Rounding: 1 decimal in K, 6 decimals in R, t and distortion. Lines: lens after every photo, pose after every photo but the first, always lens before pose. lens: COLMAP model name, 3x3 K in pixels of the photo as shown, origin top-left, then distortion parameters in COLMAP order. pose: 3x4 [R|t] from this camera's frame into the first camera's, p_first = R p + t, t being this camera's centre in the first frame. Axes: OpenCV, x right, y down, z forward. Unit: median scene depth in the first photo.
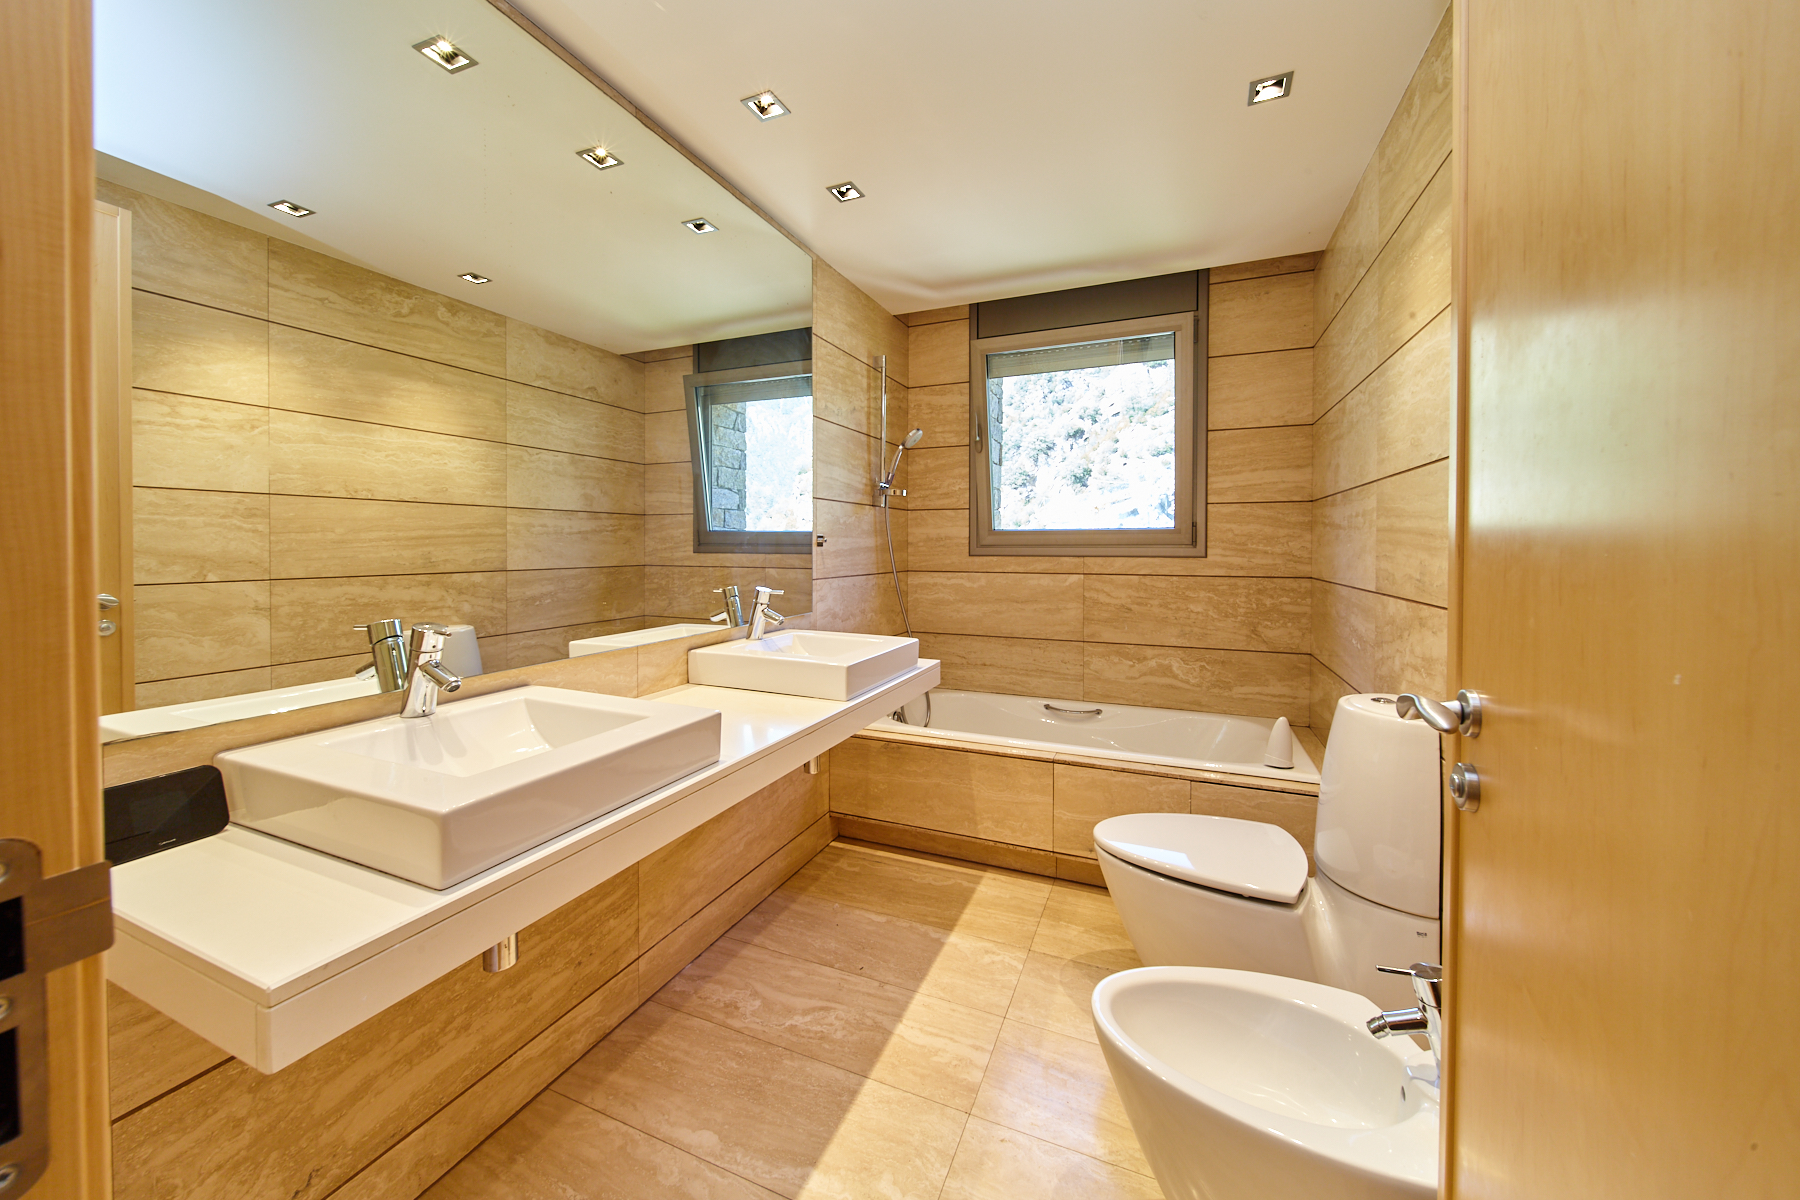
lens RADIAL K [[649.1, 0, 902.2], [0, 649.1, 556.6], [0, 0, 1]] dist [-0.000430, -0.000026]
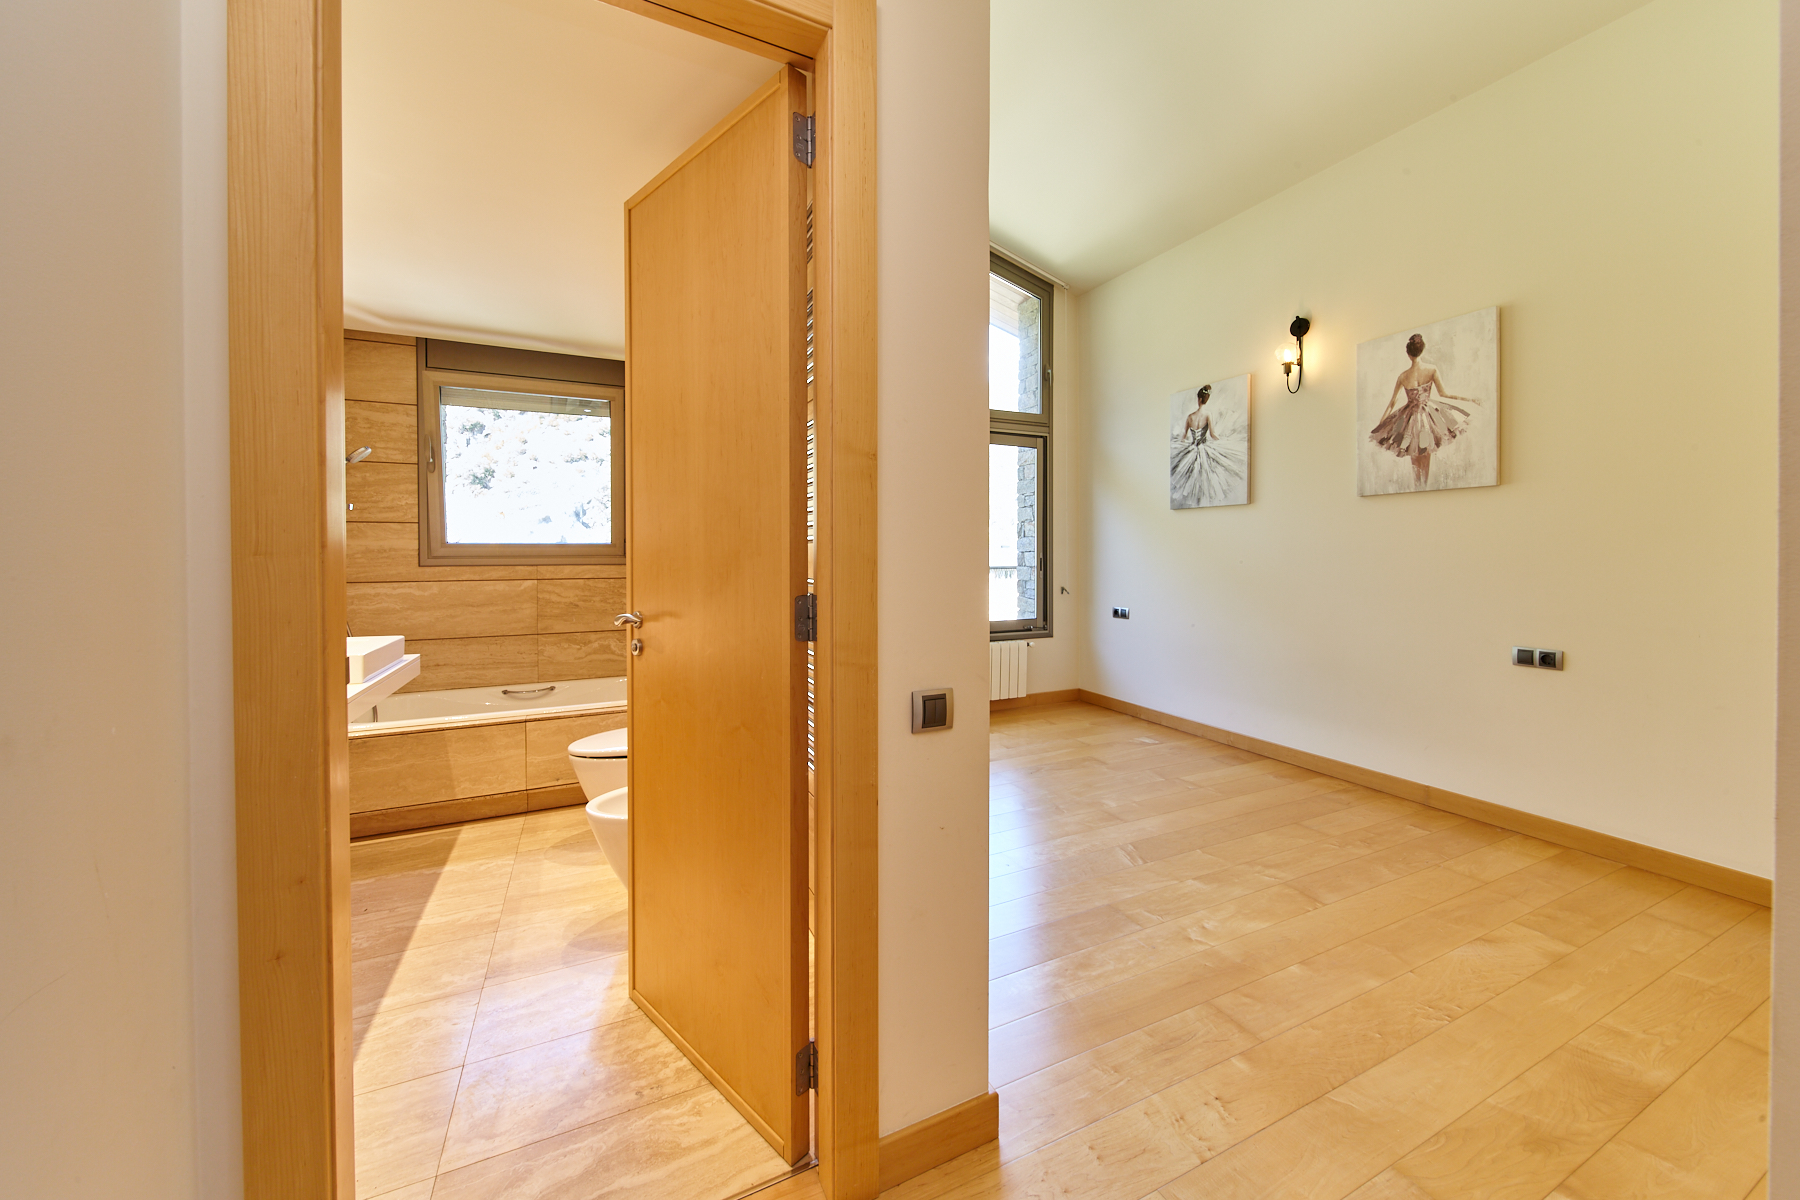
lens RADIAL K [[649.1, 0, 902.2], [0, 649.1, 556.6], [0, 0, 1]] dist [-0.000430, -0.000026]
pose [[0.662090, -0.005634, 0.749403, -0.180410], [0.015574, 0.999859, -0.006243, 0.001810], [-0.749262, 0.015804, 0.662085, -0.328882]]
